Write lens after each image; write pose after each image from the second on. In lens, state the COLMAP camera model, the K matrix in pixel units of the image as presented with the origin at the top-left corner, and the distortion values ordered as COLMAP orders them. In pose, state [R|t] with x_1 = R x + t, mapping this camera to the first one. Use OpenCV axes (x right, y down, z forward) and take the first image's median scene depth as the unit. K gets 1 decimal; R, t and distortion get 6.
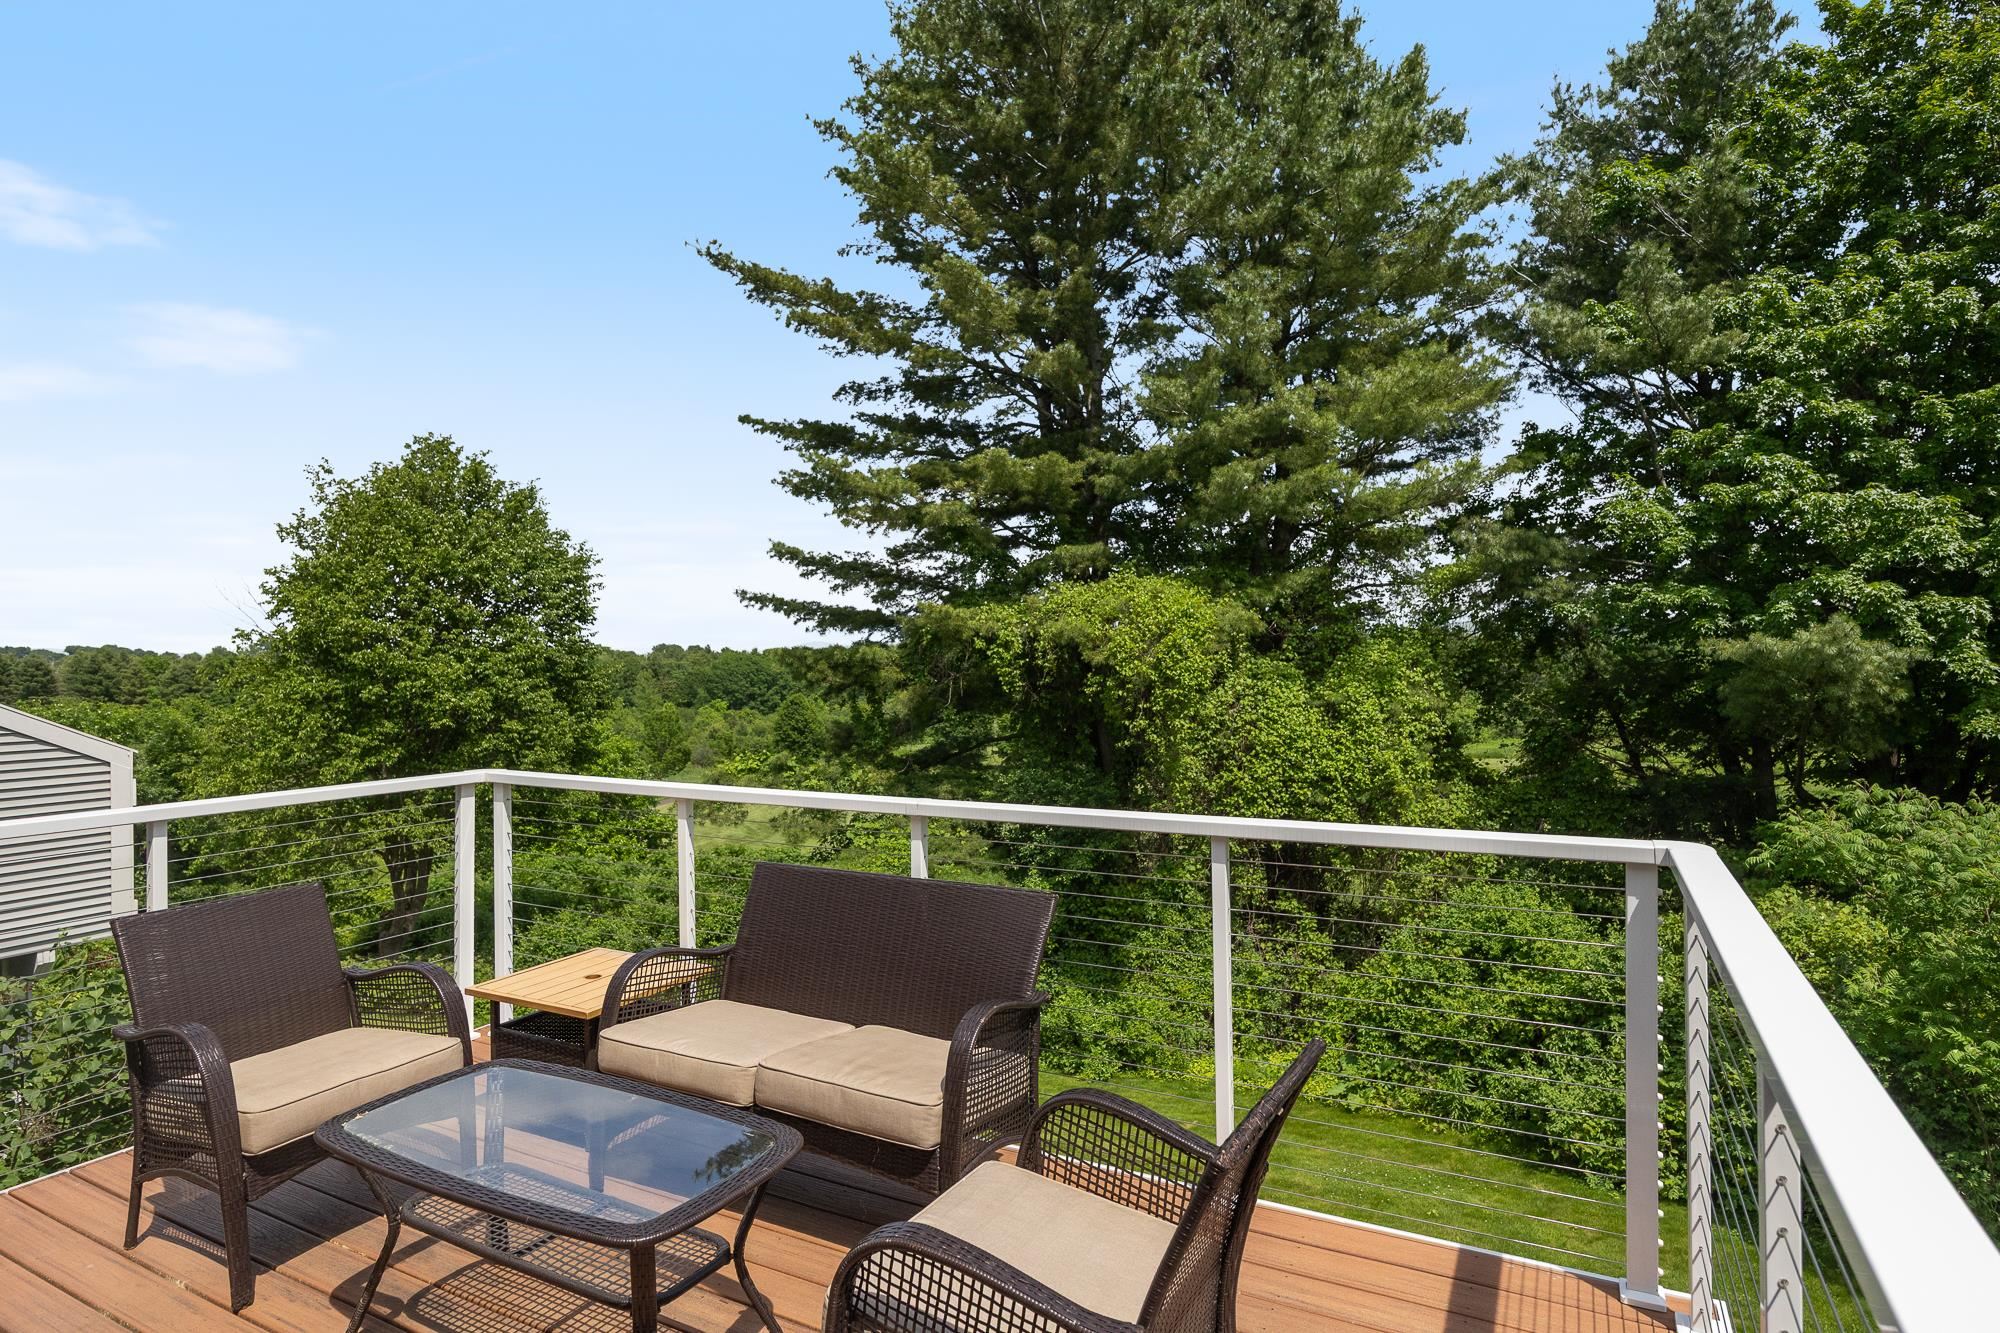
lens RADIAL K [[1110.2, 0, 1000.0], [0, 1110.2, 666.5], [0, 0, 1]] dist [-0.001934, -0.001110]
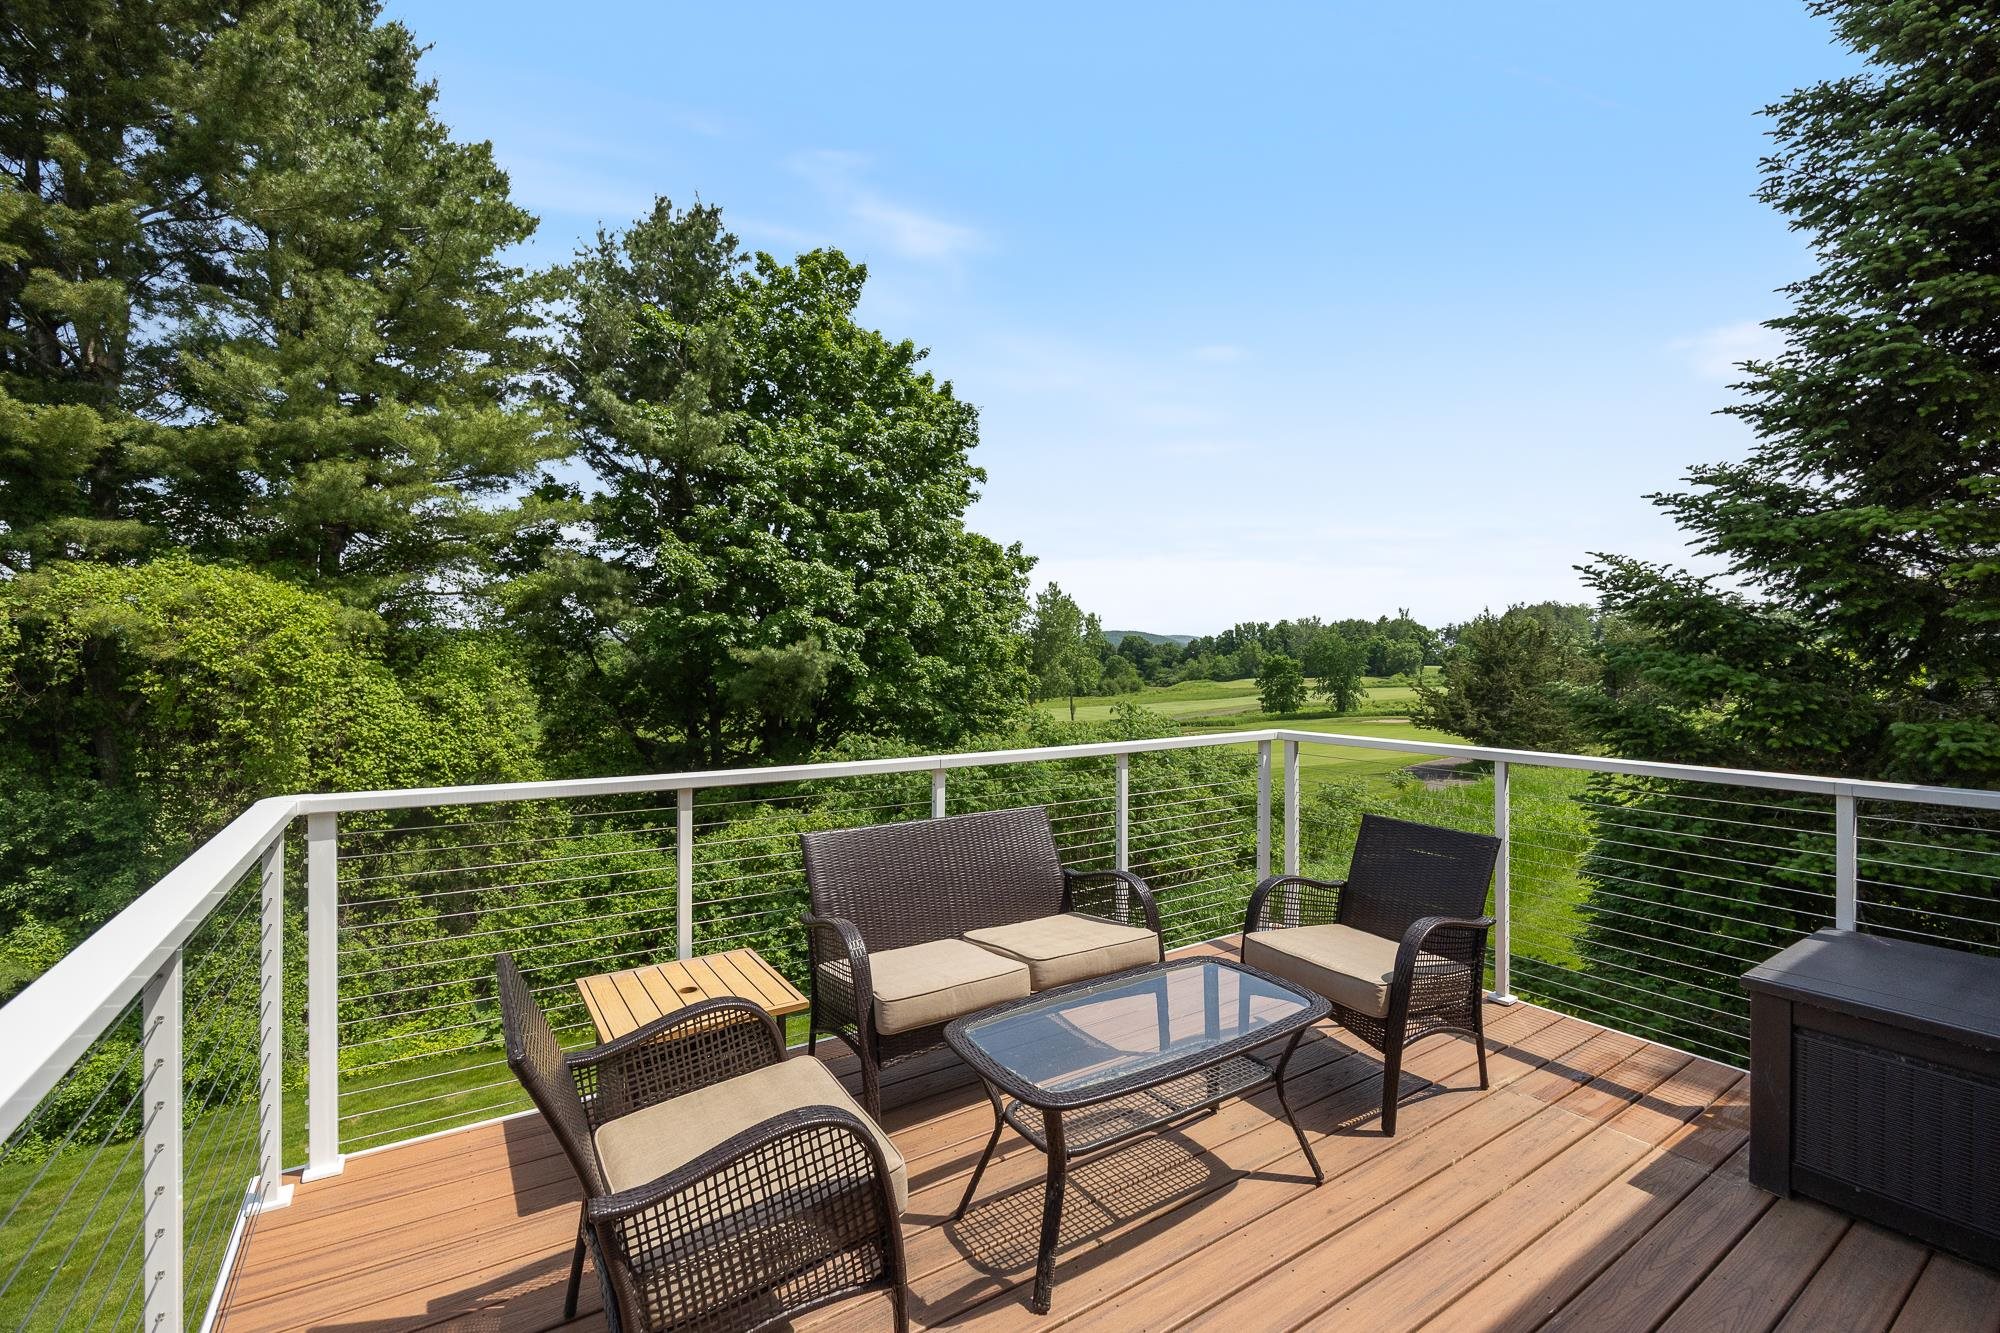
lens RADIAL K [[865.7, 0, 1000.0], [0, 865.7, 666.5], [0, 0, 1]] dist [-0.016007, 0.000052]
pose [[0.480059, 0.005572, 0.877219, -0.159636], [-0.002044, 0.999984, -0.005233, 0.004313], [-0.877234, 0.000720, 0.480063, 0.082028]]
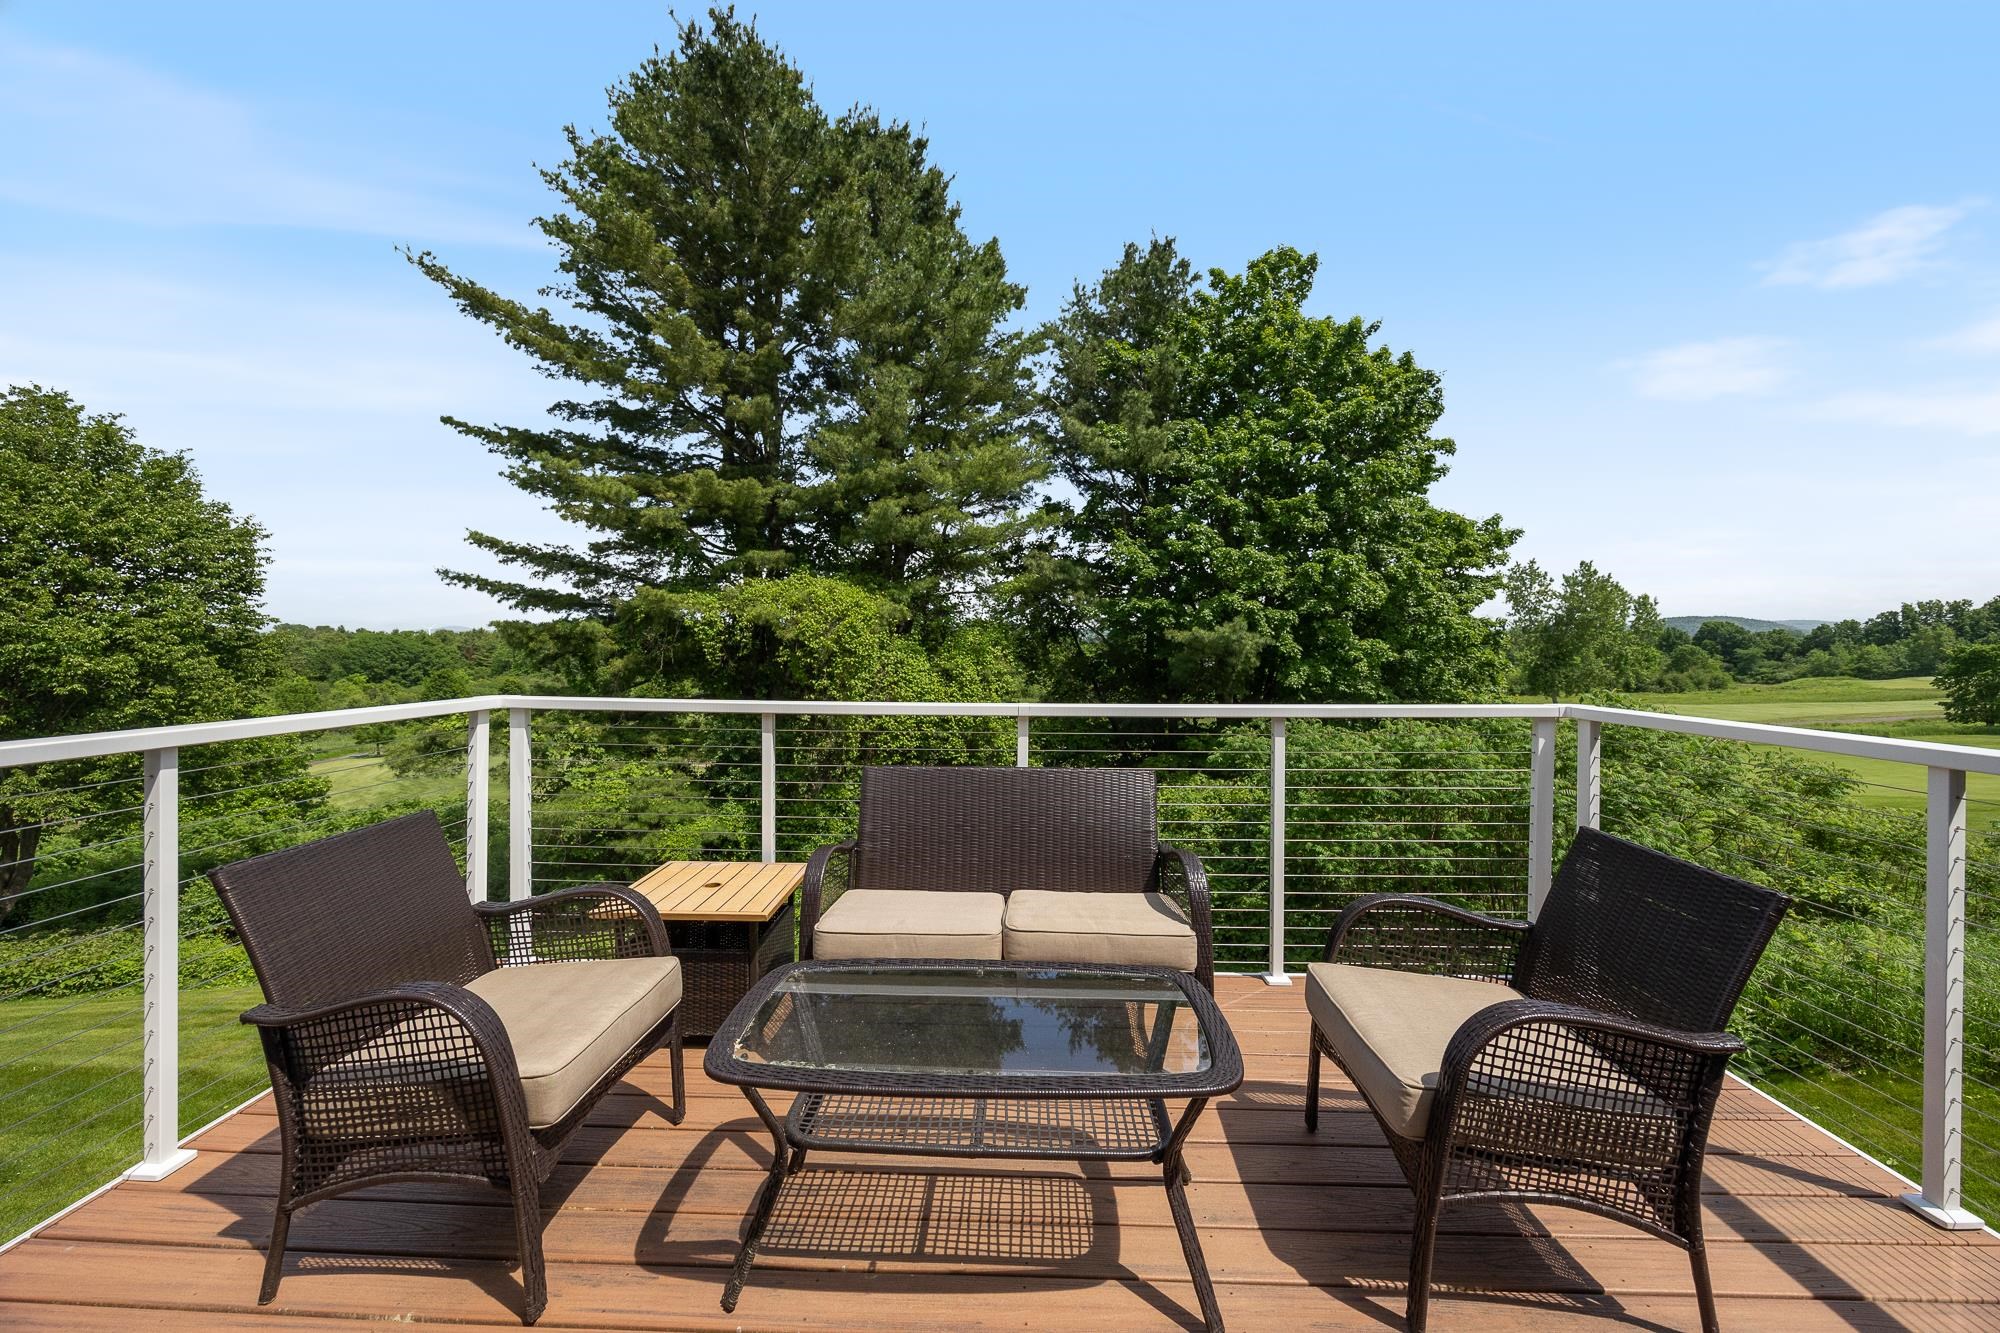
lens RADIAL K [[766.3, 0, 1000.0], [0, 766.3, 666.5], [0, 0, 1]] dist [-0.000012, 0.000335]
pose [[0.894175, 0.005757, 0.447680, -0.083943], [-0.013407, 0.999813, 0.013922, 0.012260], [-0.447516, -0.018451, 0.894085, 0.047542]]
